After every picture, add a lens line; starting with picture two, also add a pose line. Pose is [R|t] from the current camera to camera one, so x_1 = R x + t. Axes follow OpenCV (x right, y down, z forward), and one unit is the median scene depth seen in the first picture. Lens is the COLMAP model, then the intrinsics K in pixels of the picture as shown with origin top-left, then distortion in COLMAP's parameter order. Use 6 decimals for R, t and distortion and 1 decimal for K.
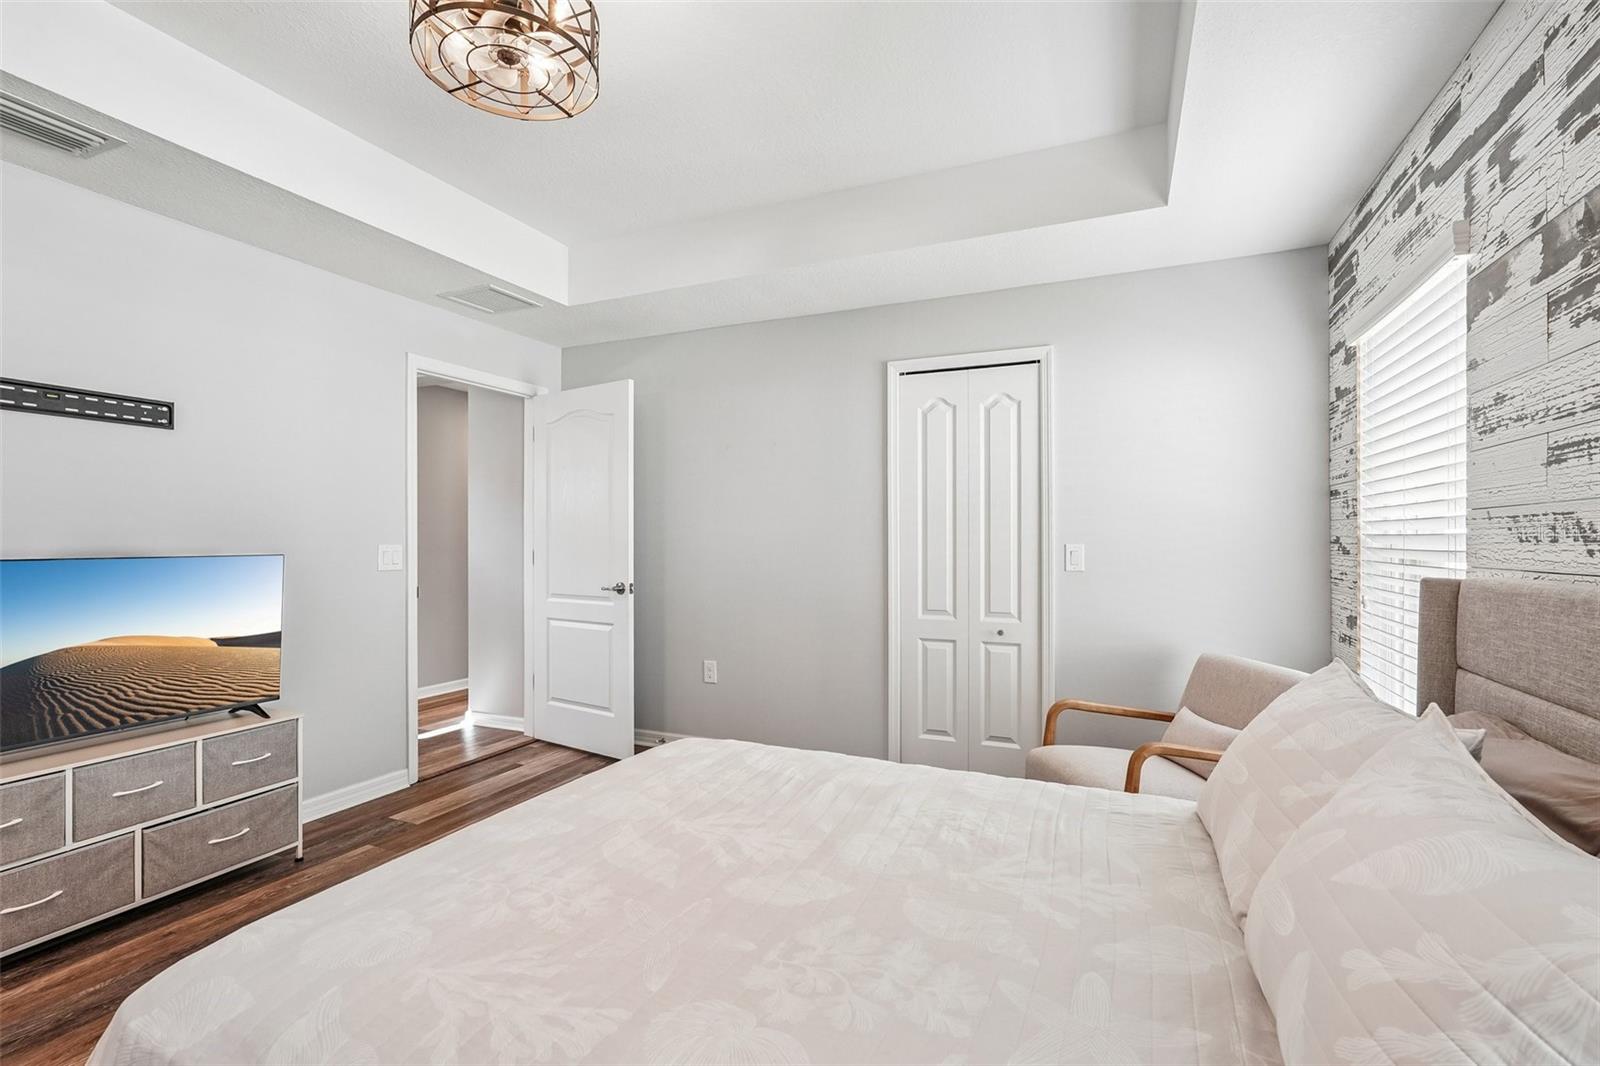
lens RADIAL K [[710.5, 0, 812.0], [0, 710.5, 541.3], [0, 0, 1]] dist [-0.012997, 0.006050]
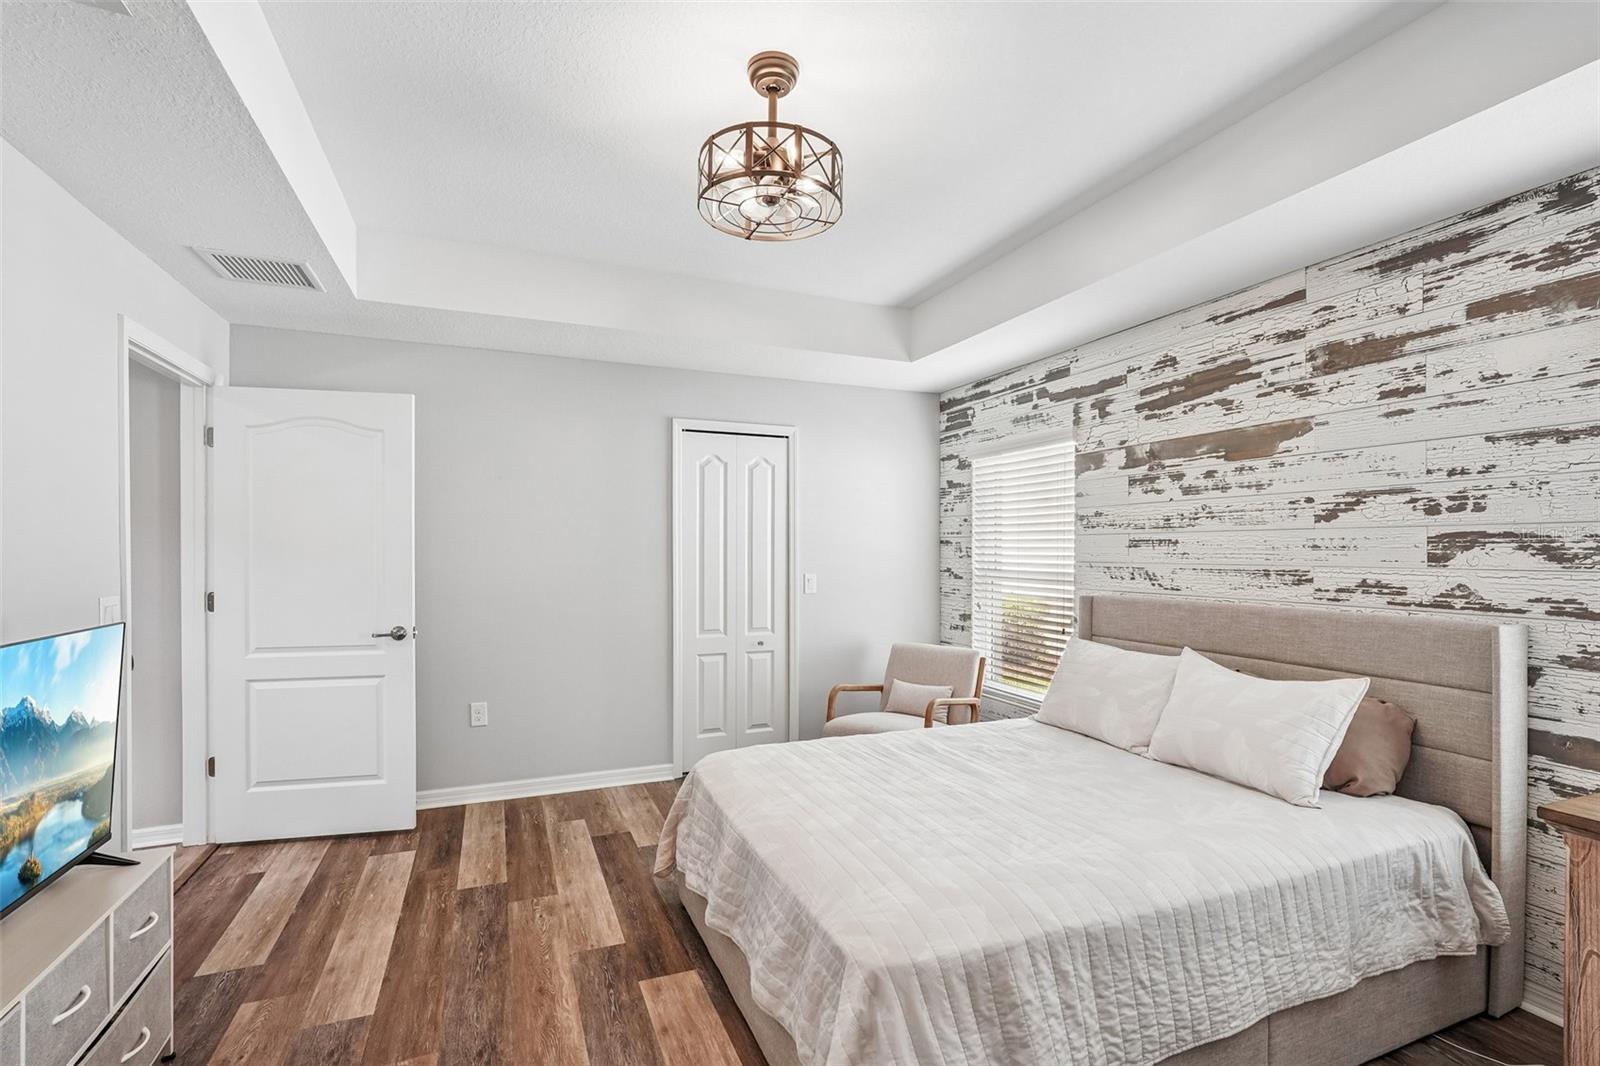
lens RADIAL K [[710.5, 0, 795.2], [0, 710.5, 551.8], [0, 0, 1]] dist [-0.012997, 0.006050]
pose [[0.700341, -0.001143, 0.713808, -0.757464], [-0.000658, 0.999997, 0.002246, -0.050150], [-0.713808, -0.002043, 0.700338, 0.063873]]
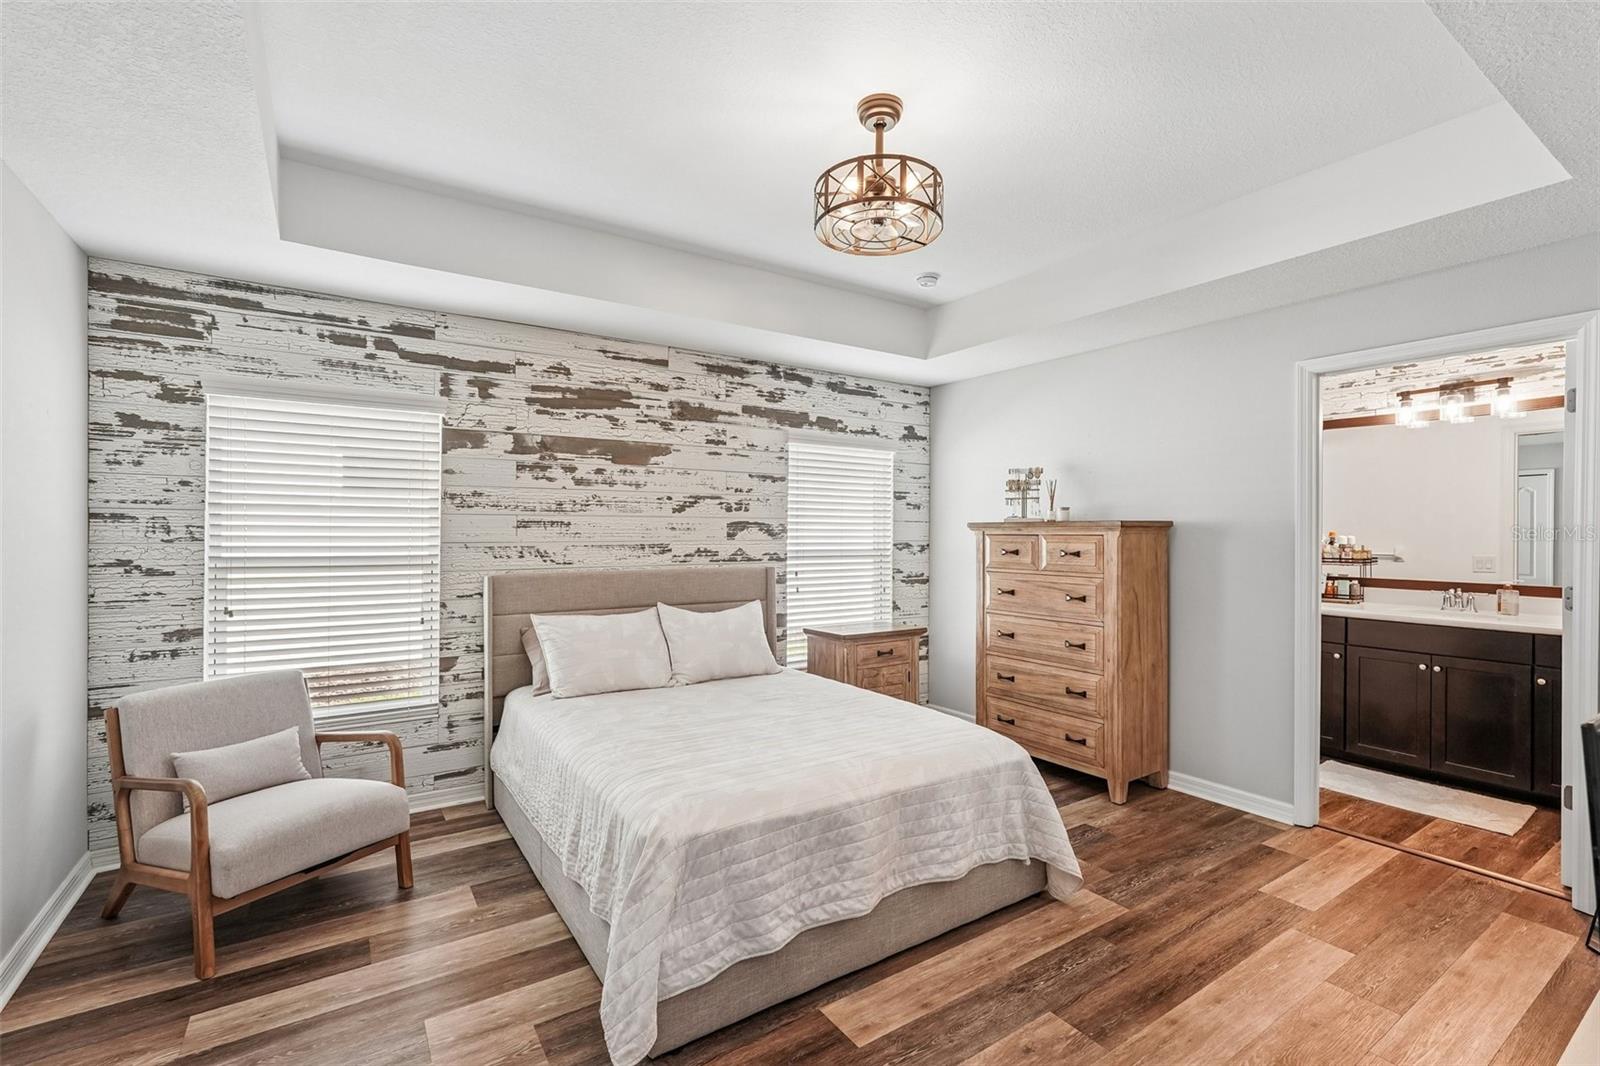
lens RADIAL K [[710.5, 0, 792.2], [0, 710.5, 530.3], [0, 0, 1]] dist [-0.012997, 0.006050]
pose [[-0.823282, -0.000635, 0.567632, -0.639887], [-0.001412, 0.999999, -0.000930, -0.050351], [-0.567631, -0.001567, -0.823282, 1.316650]]
